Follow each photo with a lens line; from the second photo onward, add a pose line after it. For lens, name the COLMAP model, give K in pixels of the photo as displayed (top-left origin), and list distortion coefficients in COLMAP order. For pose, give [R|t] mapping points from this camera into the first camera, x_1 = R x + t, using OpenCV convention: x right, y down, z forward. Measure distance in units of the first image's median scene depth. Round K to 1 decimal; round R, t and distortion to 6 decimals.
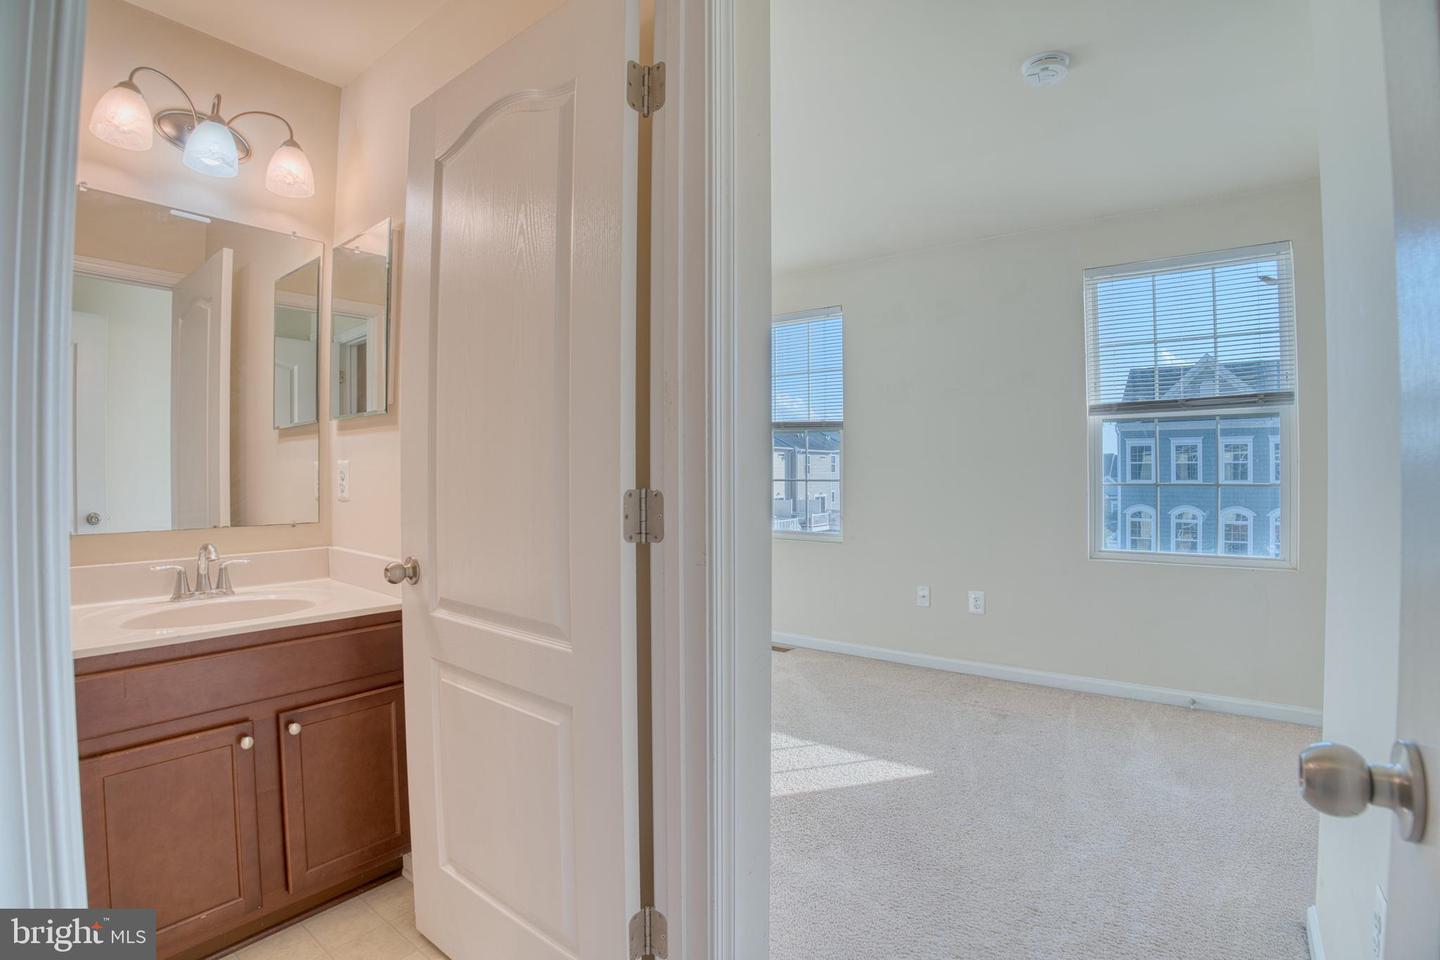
lens RADIAL K [[671.8, 0, 727.7], [0, 671.8, 482.0], [0, 0, 1]] dist [-0.085895, 0.012969]
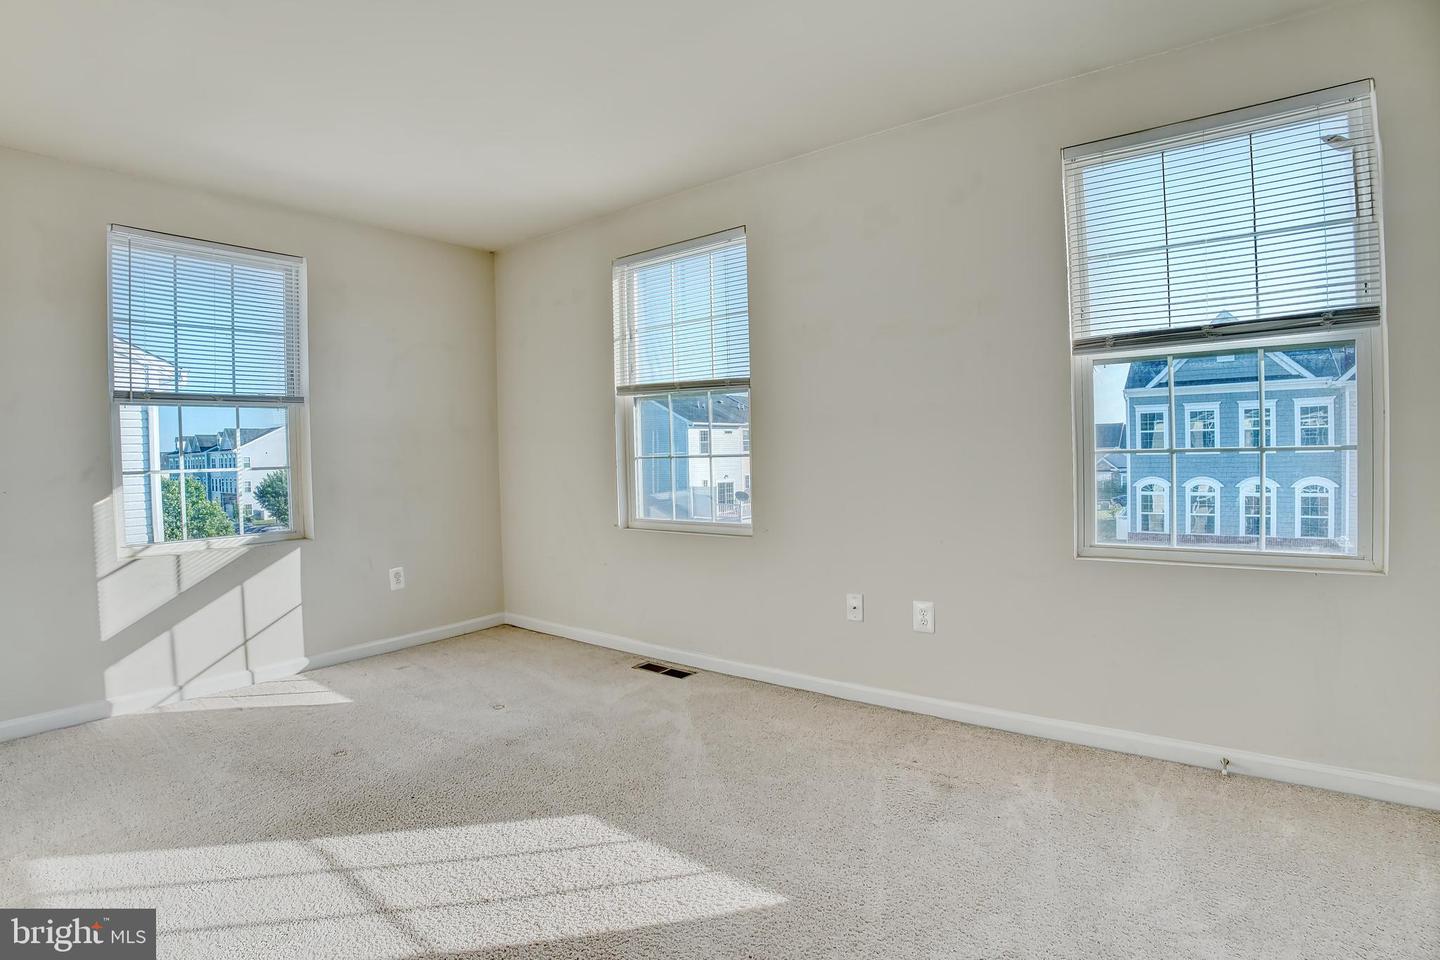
lens RADIAL K [[671.8, 0, 713.8], [0, 671.8, 479.4], [0, 0, 1]] dist [-0.085895, 0.012969]
pose [[0.999311, -0.021626, -0.030172, 0.151645], [0.022384, 0.999436, 0.025015, 0.005192], [0.029614, -0.025673, 0.999232, 0.233332]]
